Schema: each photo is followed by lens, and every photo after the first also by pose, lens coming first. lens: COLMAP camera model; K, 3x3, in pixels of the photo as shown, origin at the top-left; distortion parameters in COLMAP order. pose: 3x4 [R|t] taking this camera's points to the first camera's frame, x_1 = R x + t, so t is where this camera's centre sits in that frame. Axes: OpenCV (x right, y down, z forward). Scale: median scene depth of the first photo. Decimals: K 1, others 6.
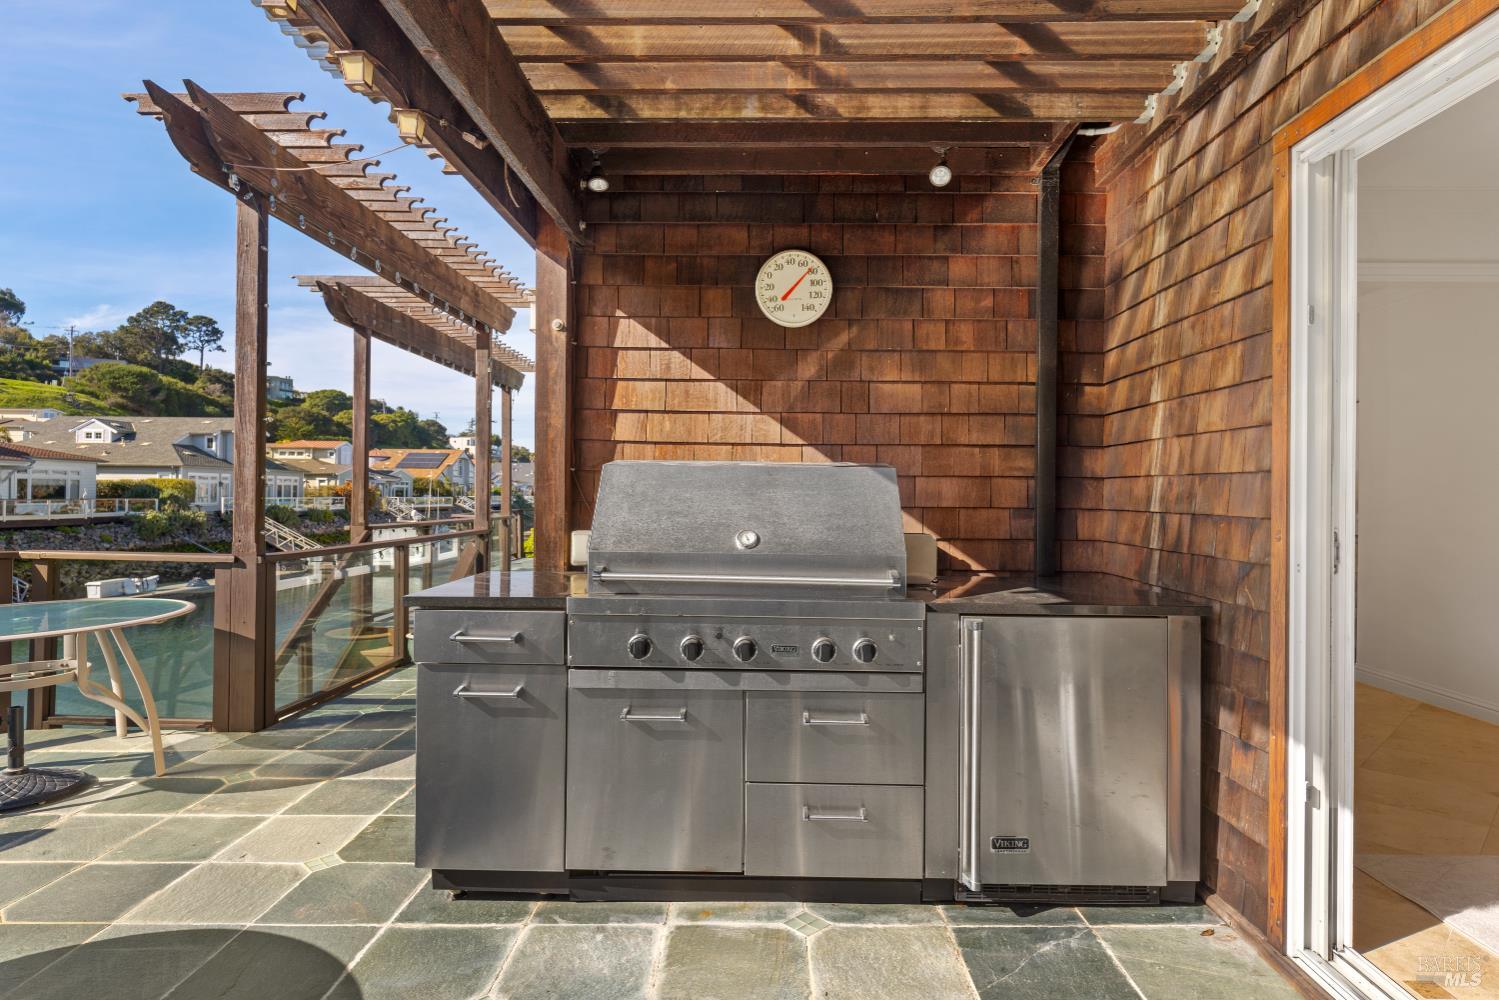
lens RADIAL K [[836.9, 0, 749.5], [0, 836.9, 500.0], [0, 0, 1]] dist [-0.000349, 0.000027]
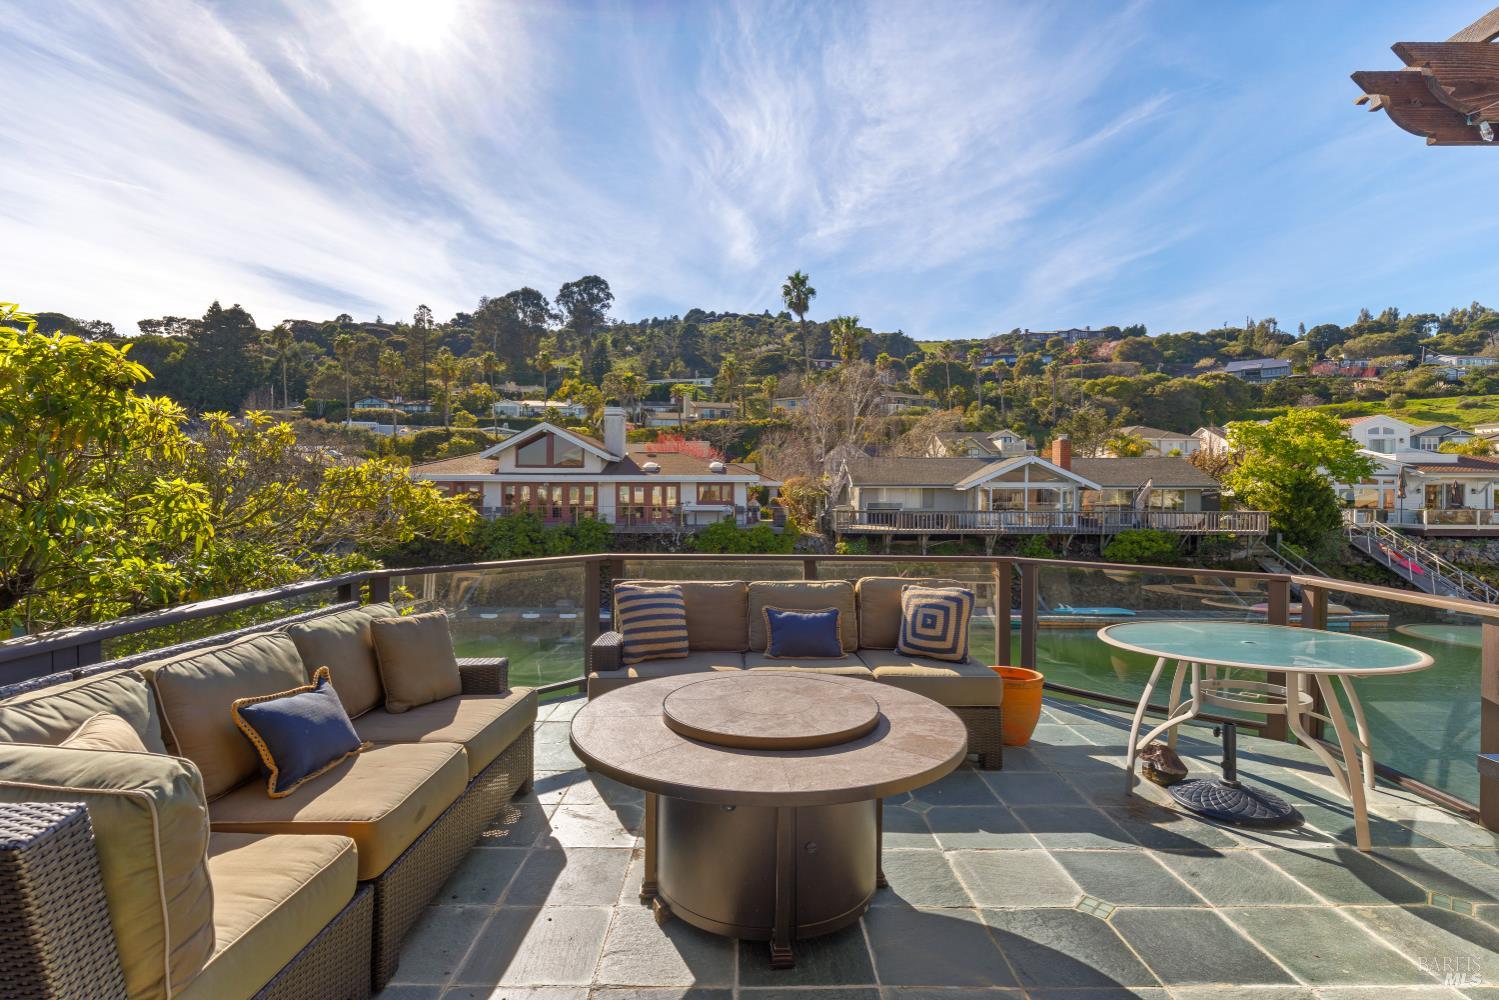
lens RADIAL K [[717.8, 0, 749.5], [0, 717.8, 500.0], [0, 0, 1]] dist [0.003510, 0.001467]
pose [[0.024199, -0.005230, -0.999693, 0.044090], [-0.002999, 0.999981, -0.005304, -0.035891], [0.999703, 0.003126, 0.024183, 0.343469]]
